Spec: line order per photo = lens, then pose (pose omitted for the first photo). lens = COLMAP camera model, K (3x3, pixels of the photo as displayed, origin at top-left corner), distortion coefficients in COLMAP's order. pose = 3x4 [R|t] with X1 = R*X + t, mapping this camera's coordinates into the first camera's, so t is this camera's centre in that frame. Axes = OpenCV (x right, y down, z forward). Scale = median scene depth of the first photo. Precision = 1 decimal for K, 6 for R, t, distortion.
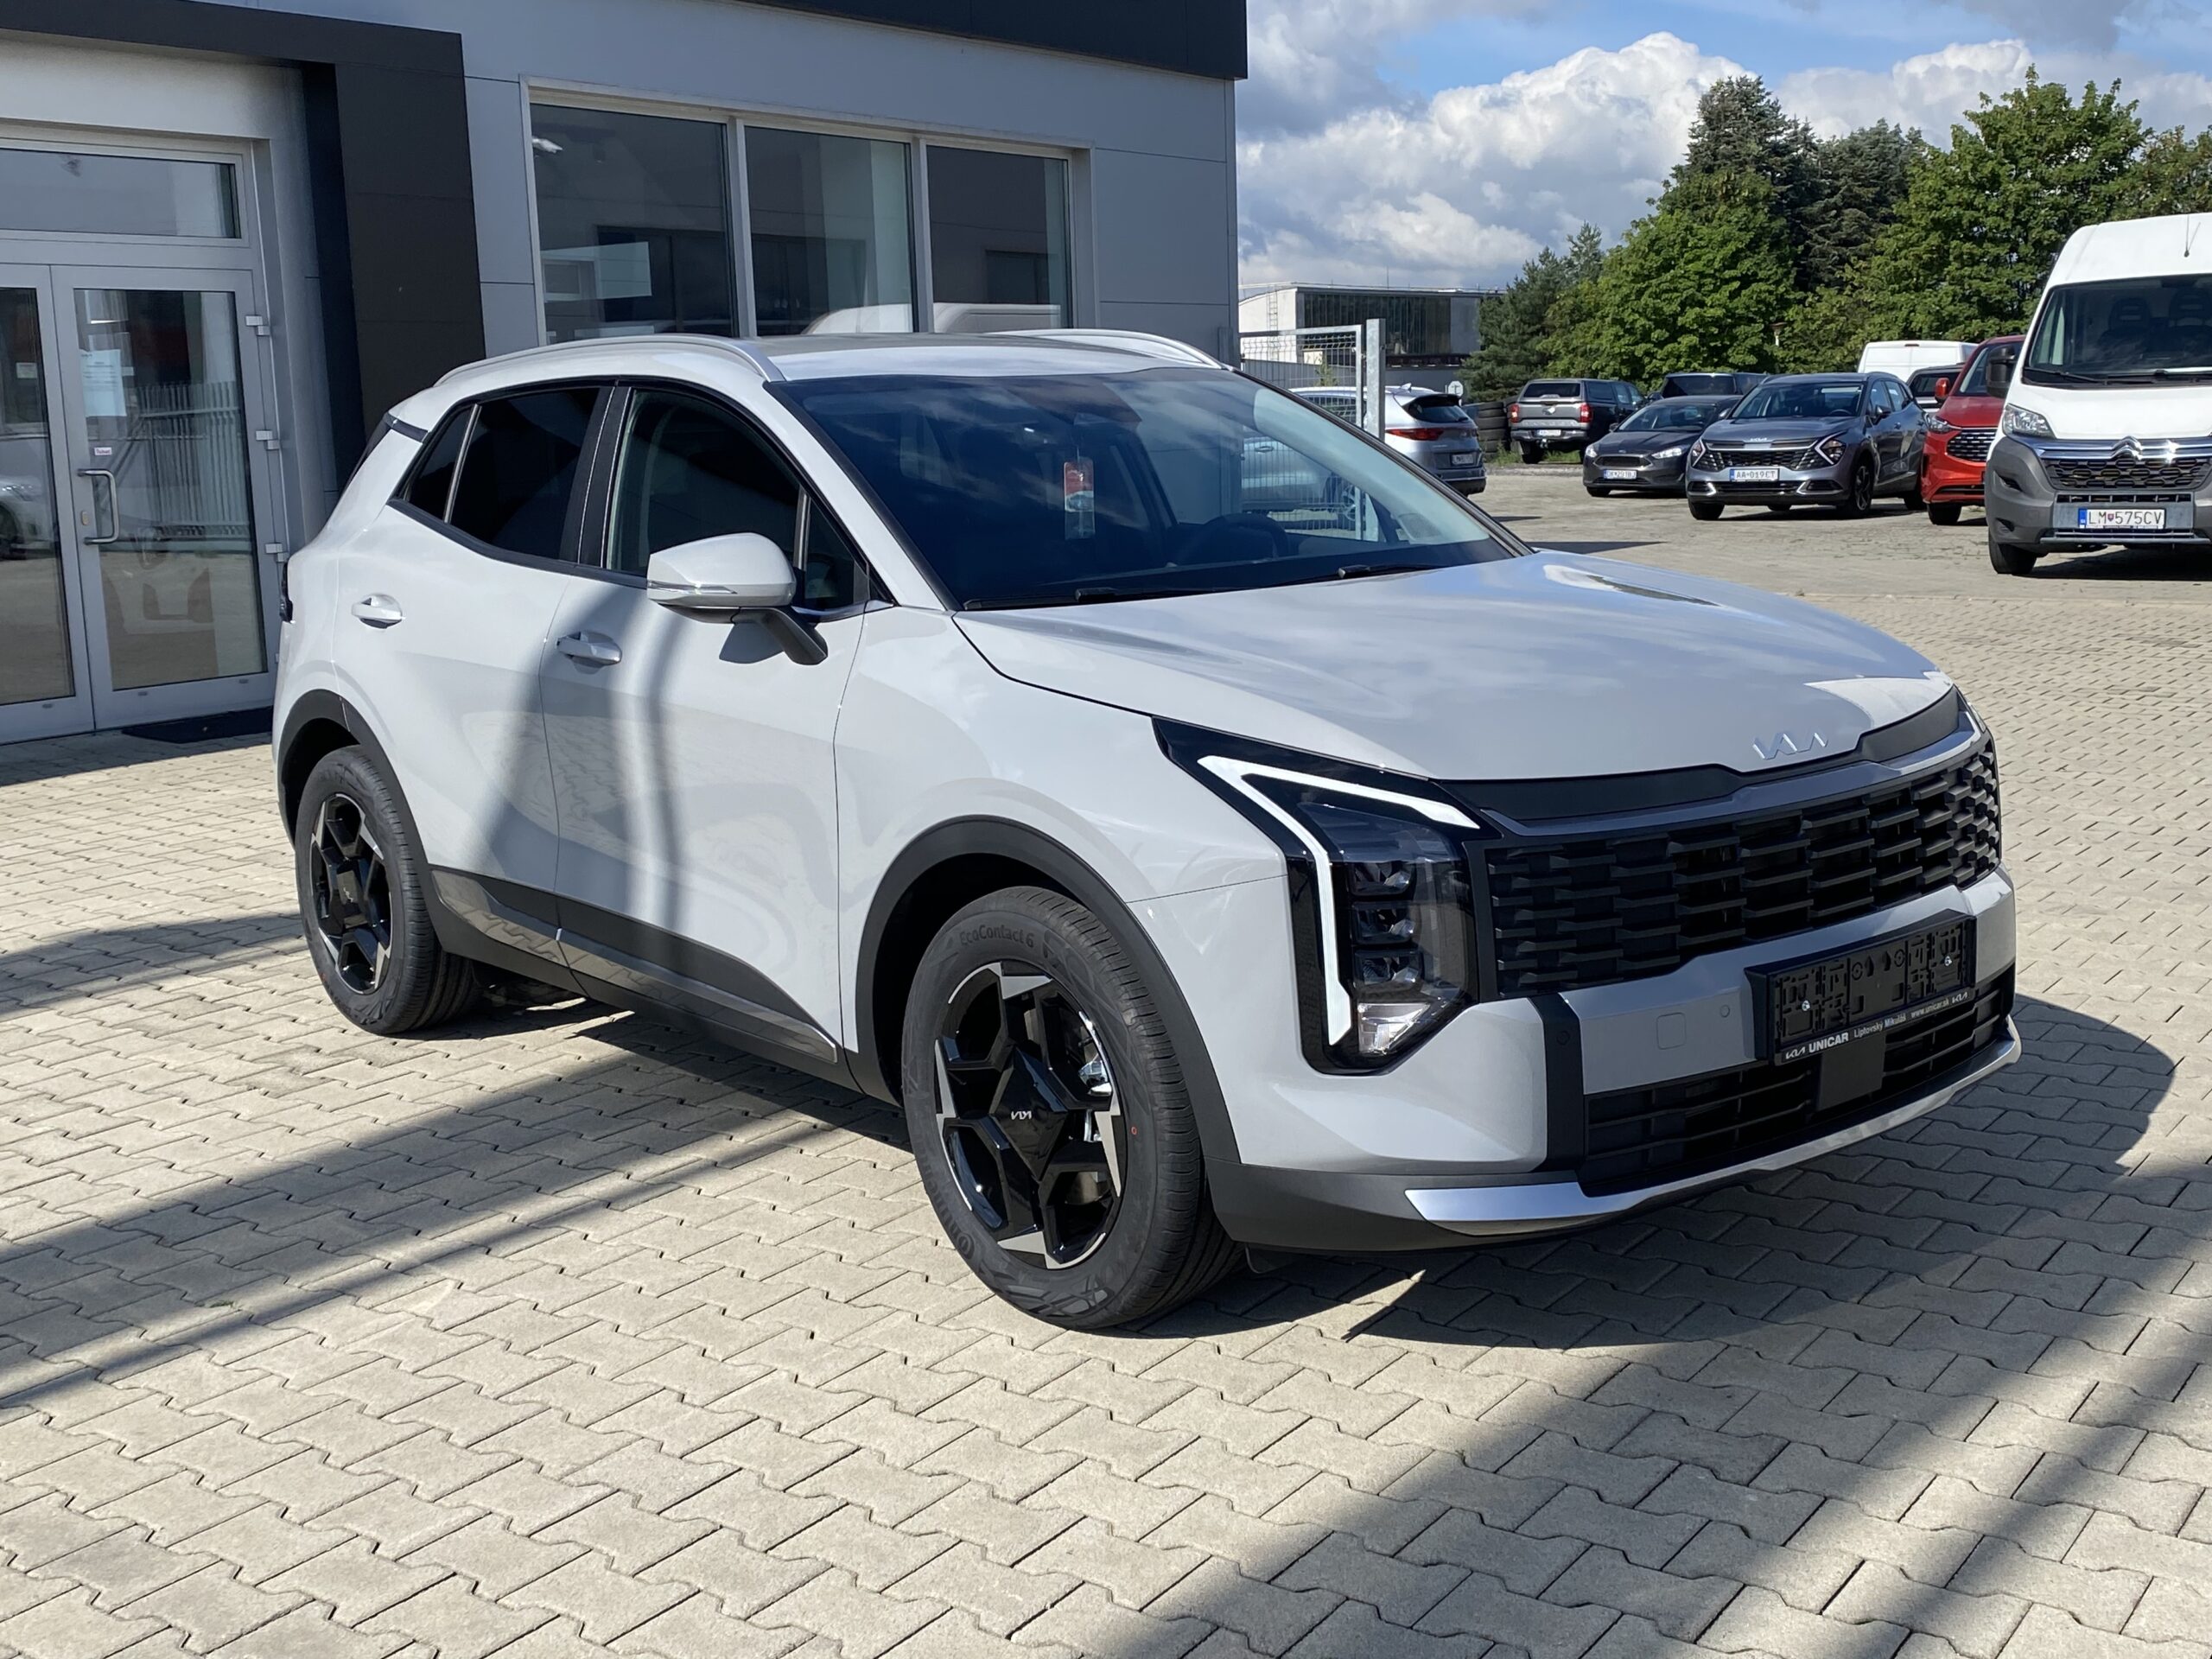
lens RADIAL K [[2379.1, 0, 1098.8], [0, 2379.1, 851.8], [0, 0, 1]] dist [0.012892, 0.000000]
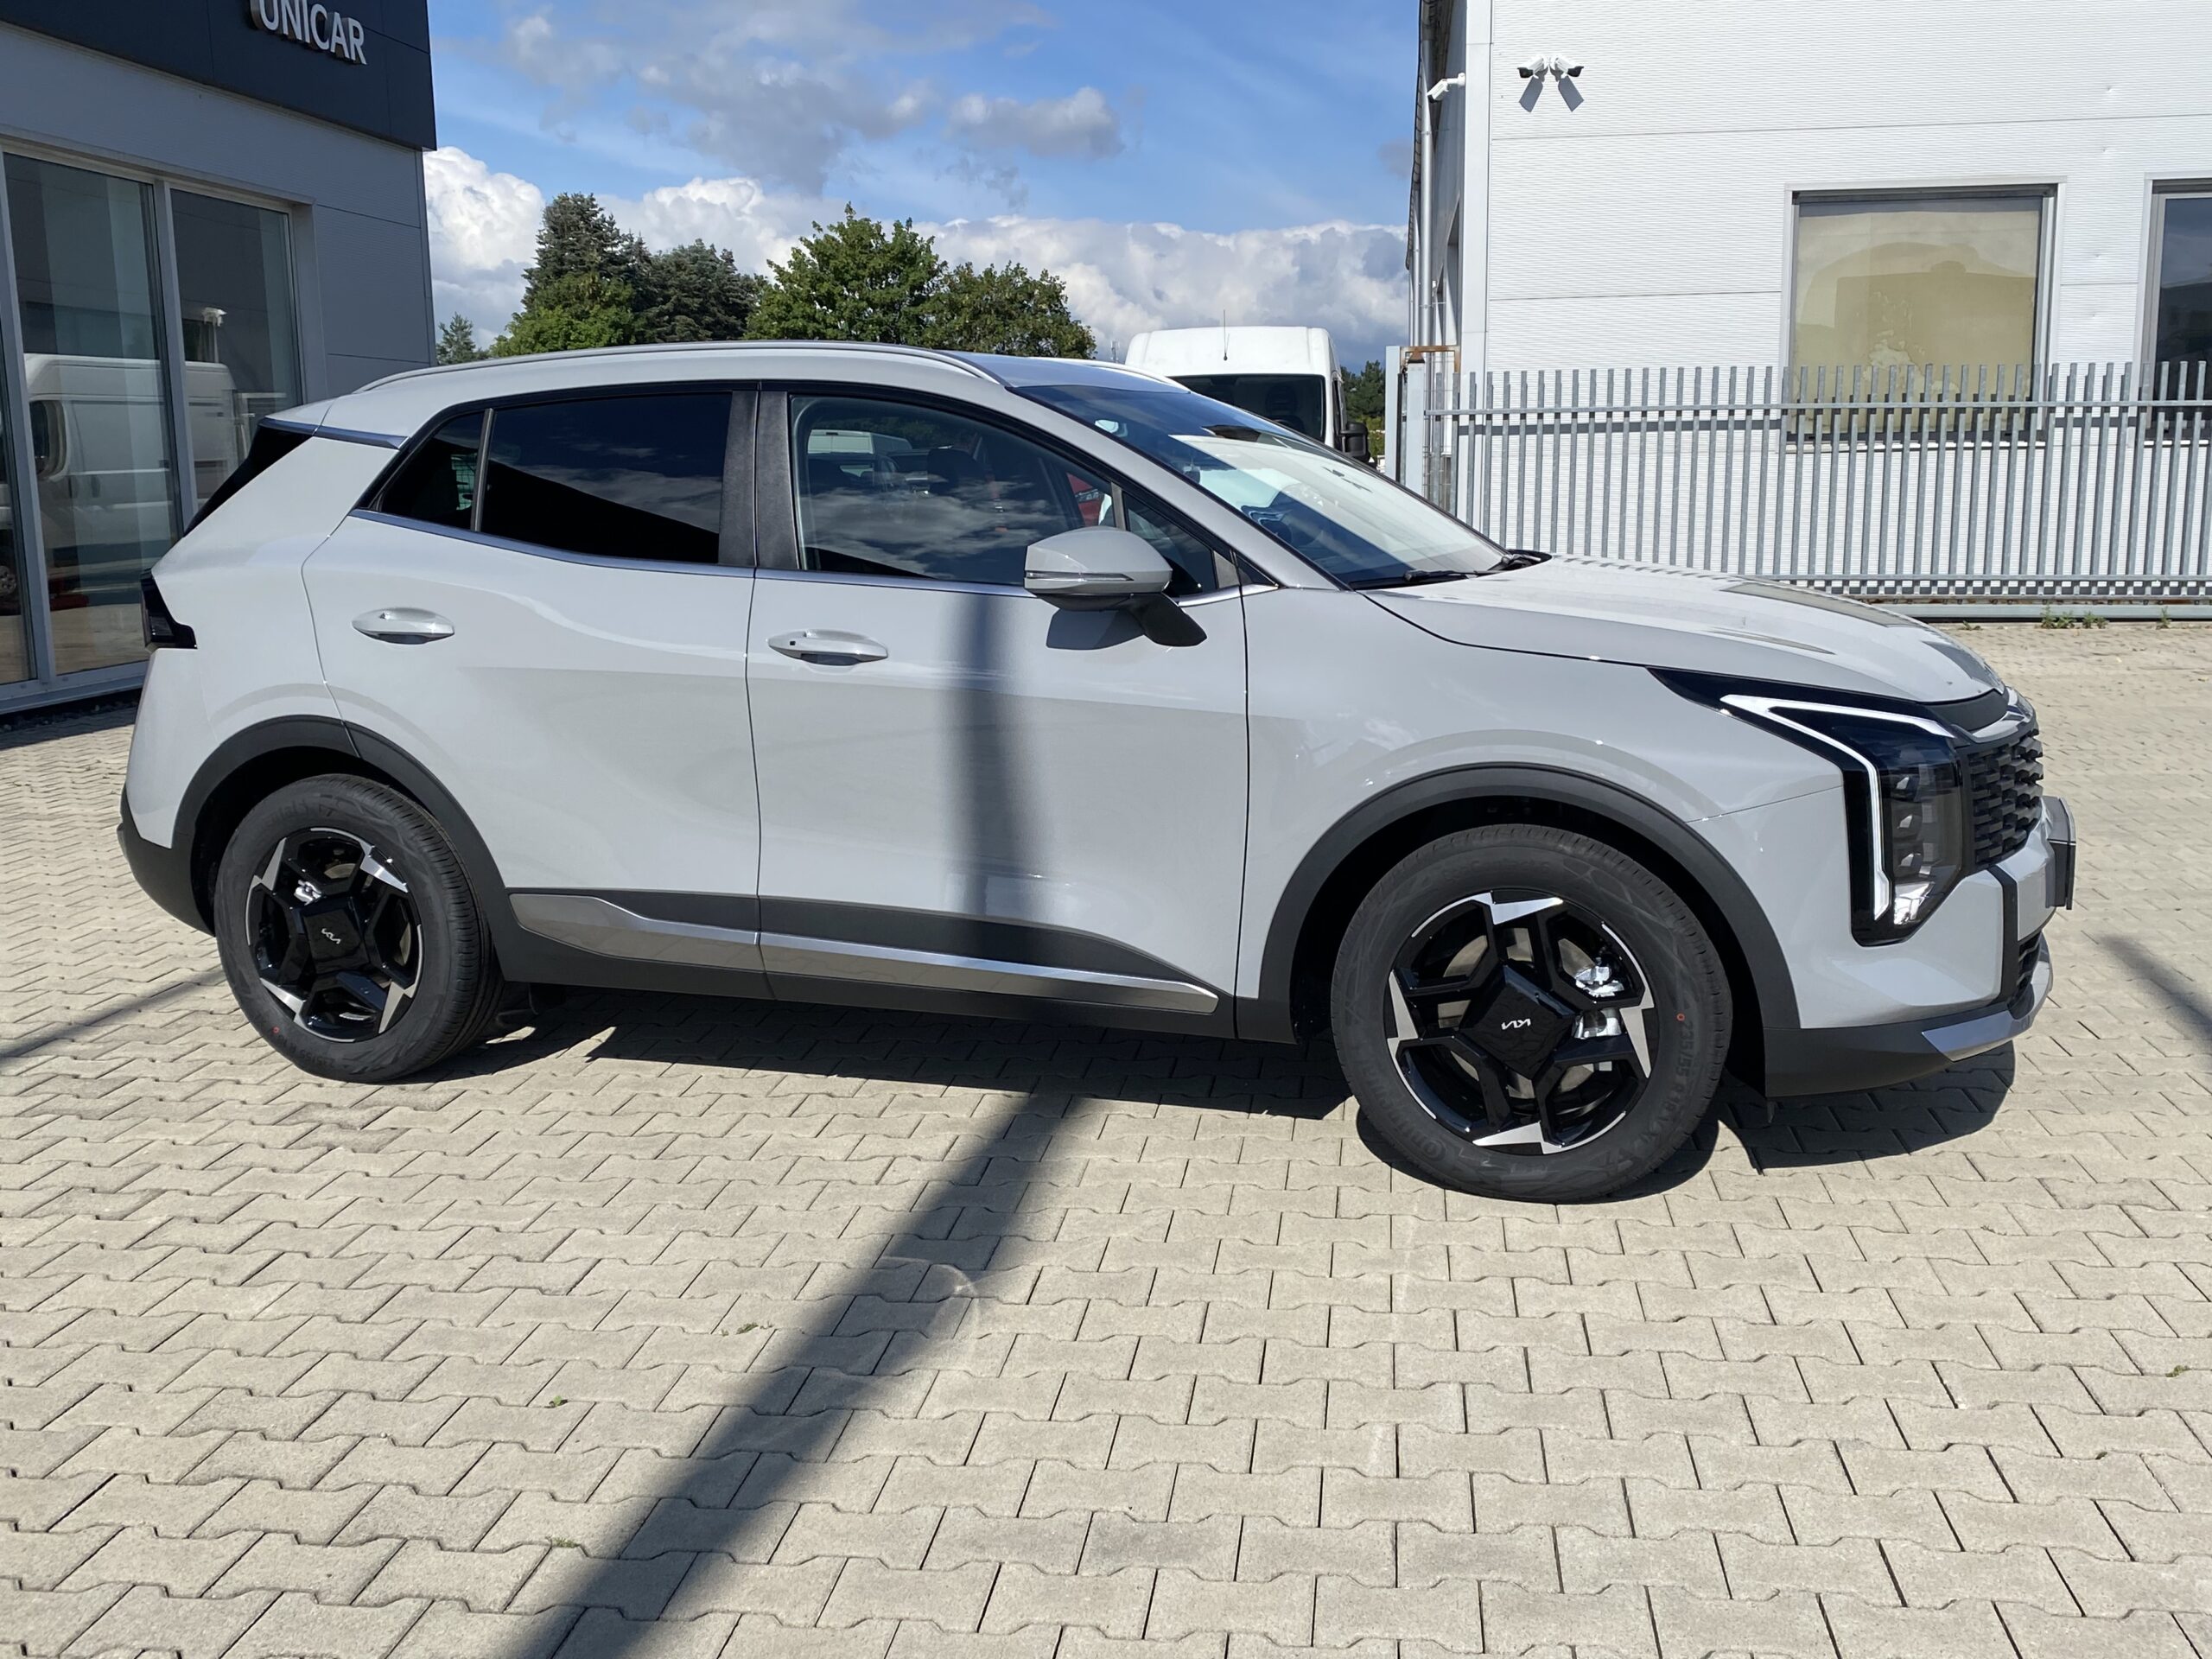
lens RADIAL K [[2142.9, 0, 1117.5], [0, 2142.9, 834.2], [0, 0, 1]] dist [0.005883, 0.000000]
pose [[0.866299, -0.066200, 0.495119, -0.547294], [0.078399, 0.996915, -0.003881, 0.006742], [-0.493335, 0.042178, 0.868816, 0.150568]]
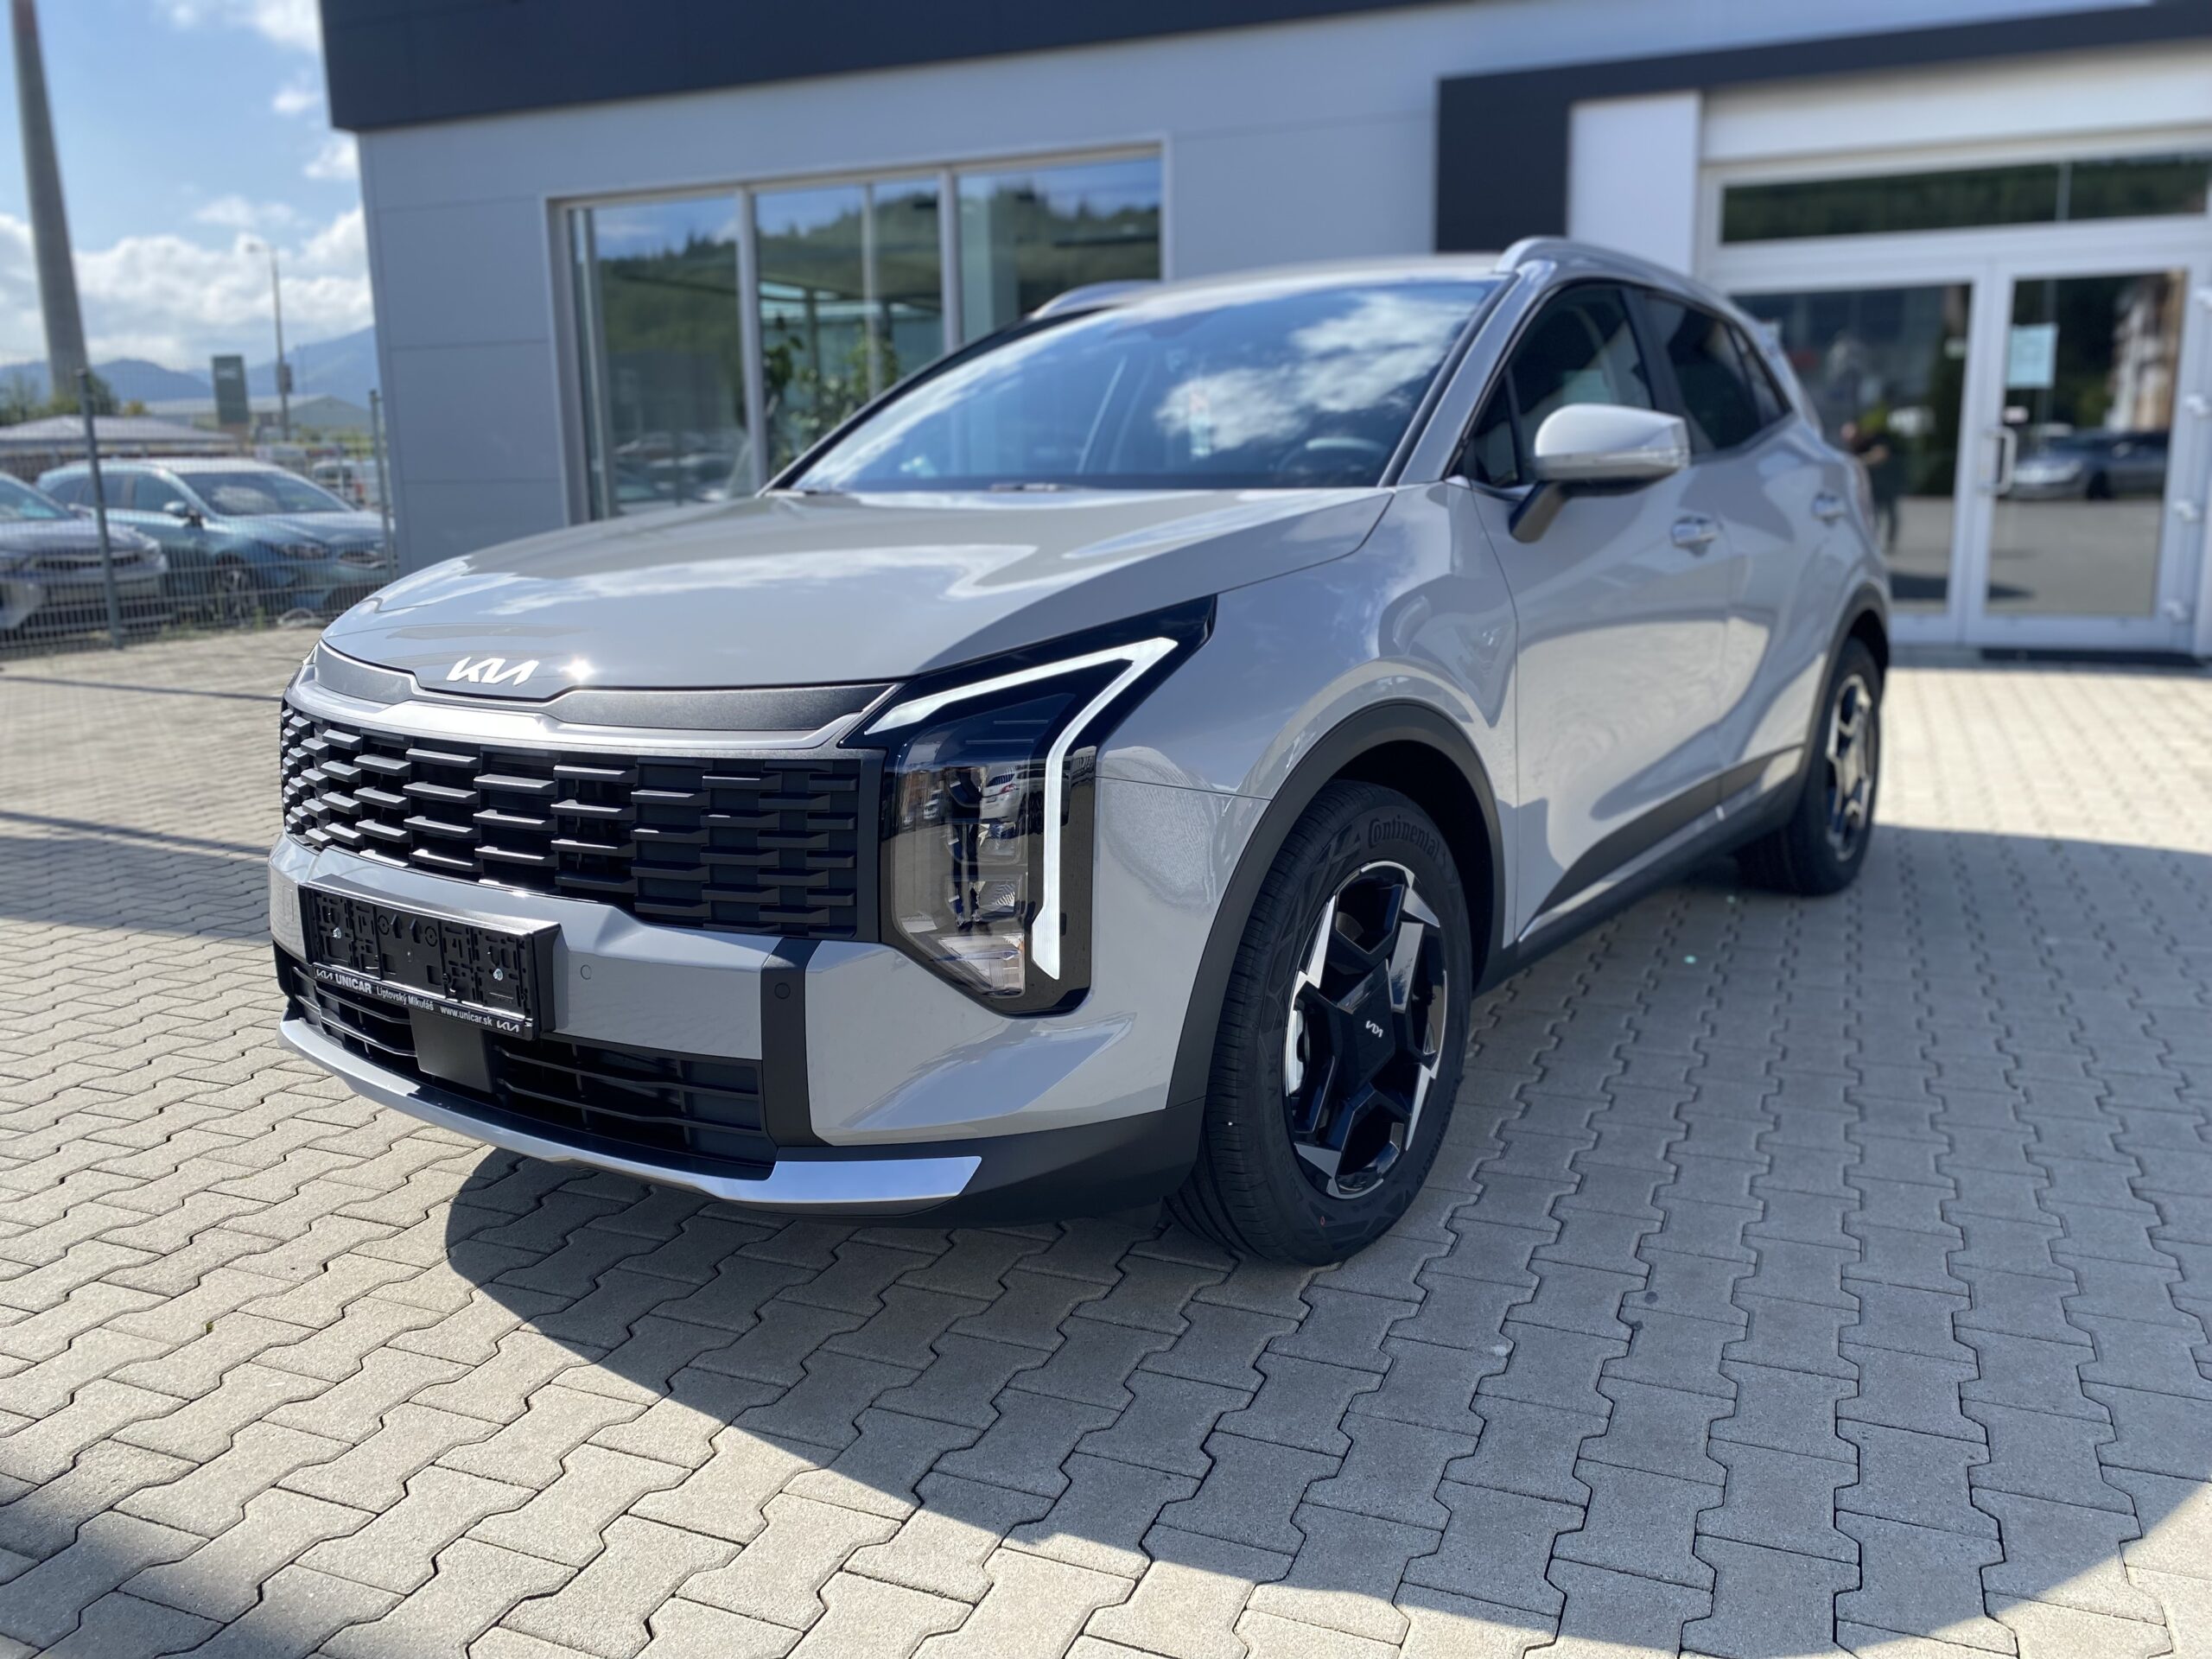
lens RADIAL K [[1702.9, 0, 1114.1], [0, 1702.9, 812.4], [0, 0, 1]] dist [0.004183, 0.008105]
pose [[0.237157, 0.213882, -0.947635, 0.715070], [-0.168292, 0.969760, 0.176758, -0.109463], [0.956783, 0.117560, 0.265980, 0.792974]]
